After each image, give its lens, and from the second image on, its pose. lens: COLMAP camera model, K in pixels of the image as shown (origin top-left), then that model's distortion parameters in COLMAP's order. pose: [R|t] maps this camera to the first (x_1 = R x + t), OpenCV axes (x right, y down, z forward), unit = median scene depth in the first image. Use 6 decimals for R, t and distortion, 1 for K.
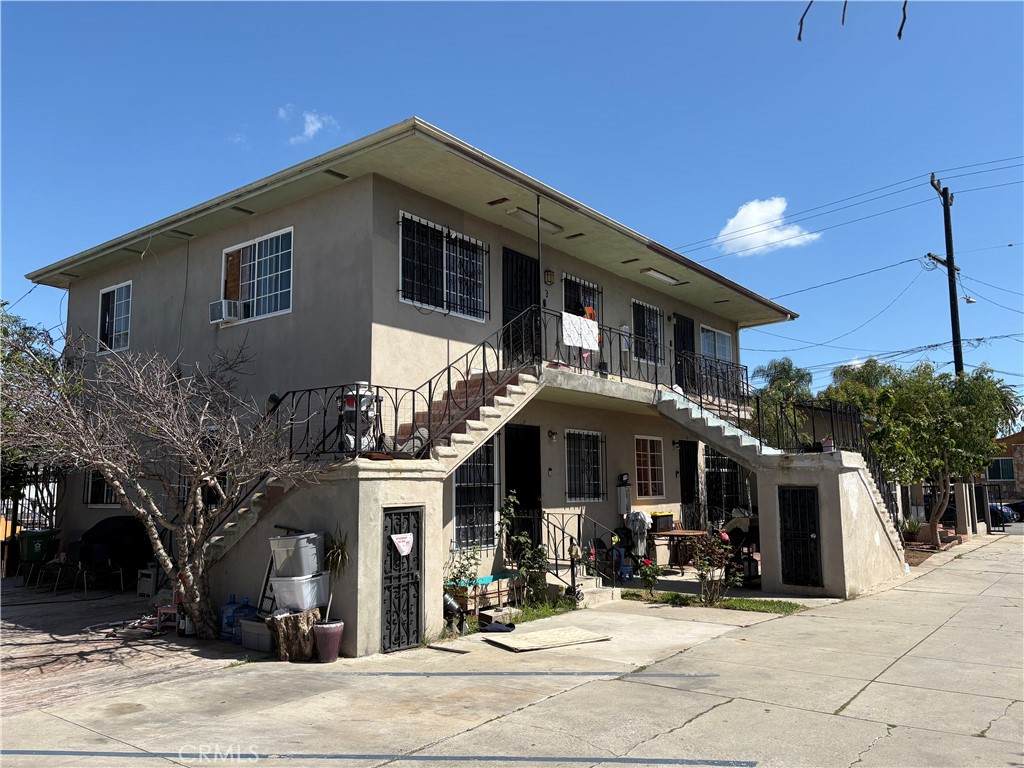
lens RADIAL K [[780.9, 0, 512.0], [0, 780.9, 384.0], [0, 0, 1]] dist [0.003297, -0.004999]
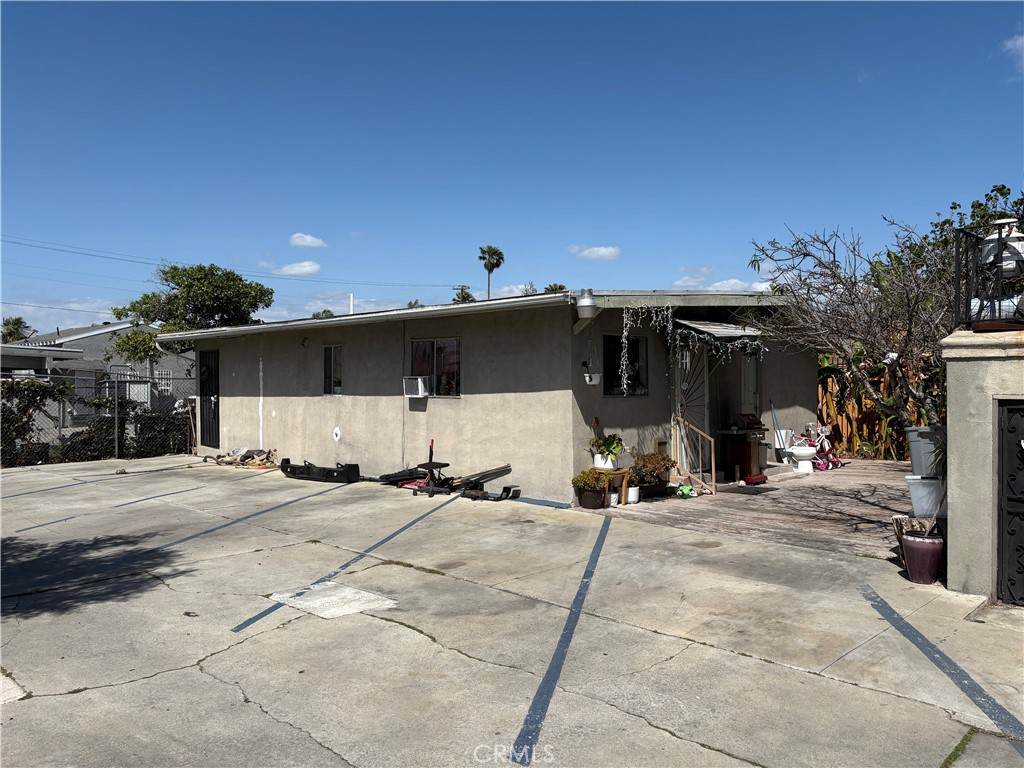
lens RADIAL K [[776.2, 0, 512.0], [0, 776.2, 384.0], [0, 0, 1]] dist [0.086324, -0.095283]
pose [[-0.116219, 0.015596, -0.993101, 0.573406], [0.127587, 0.991827, 0.000645, 0.086804], [0.984995, -0.126632, -0.117259, 0.641488]]
